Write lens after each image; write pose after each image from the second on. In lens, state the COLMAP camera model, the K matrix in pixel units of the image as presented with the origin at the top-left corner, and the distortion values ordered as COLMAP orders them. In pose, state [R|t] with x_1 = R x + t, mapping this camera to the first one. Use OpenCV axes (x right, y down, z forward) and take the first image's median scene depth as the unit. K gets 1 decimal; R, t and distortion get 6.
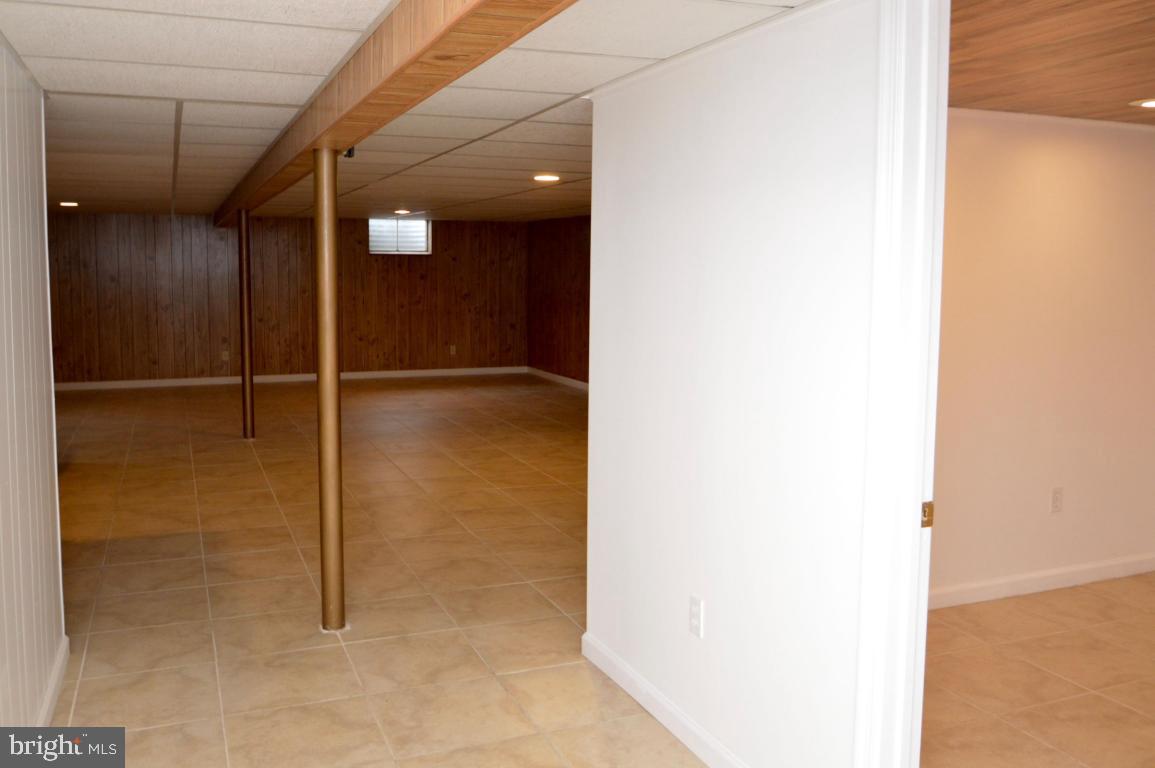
lens RADIAL K [[969.5, 0, 583.7], [0, 969.5, 380.5], [0, 0, 1]] dist [-0.037551, 0.004514]
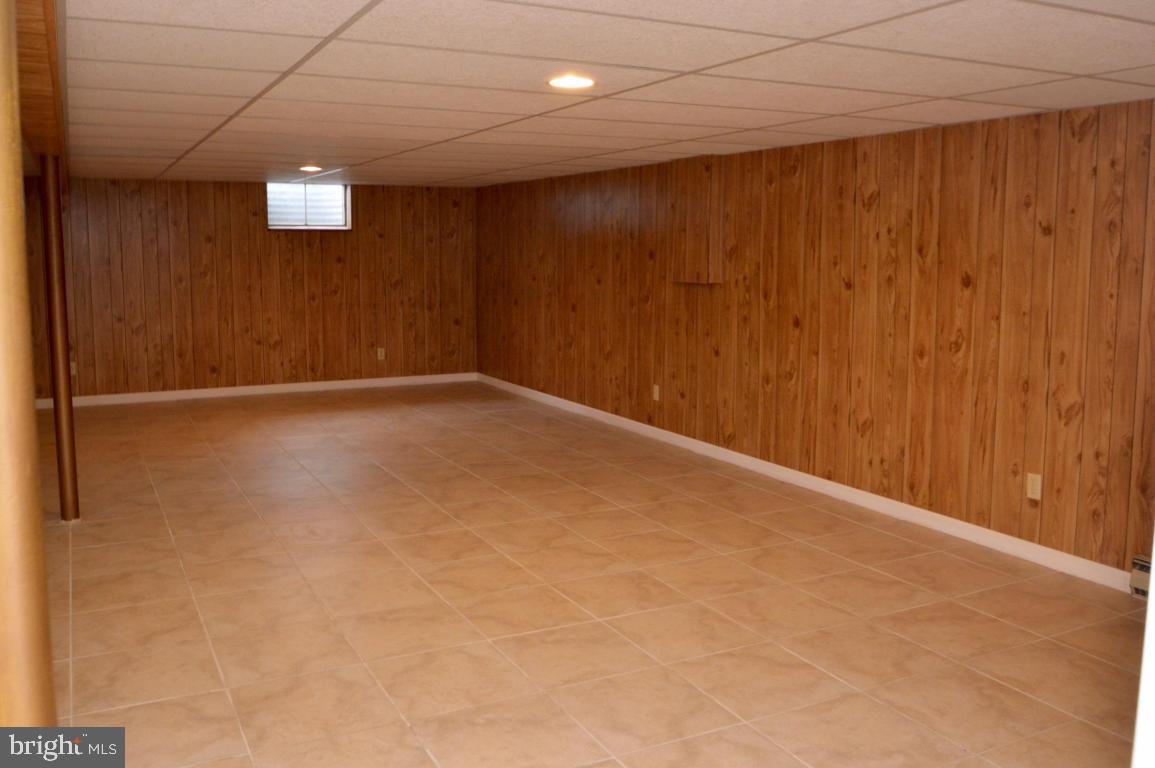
lens RADIAL K [[969.5, 0, 571.2], [0, 969.5, 374.9], [0, 0, 1]] dist [-0.037551, 0.004514]
pose [[0.997364, -0.014565, 0.071082, -0.040158], [0.013424, 0.999774, 0.016501, -0.026140], [-0.071306, -0.015503, 0.997334, 0.226241]]
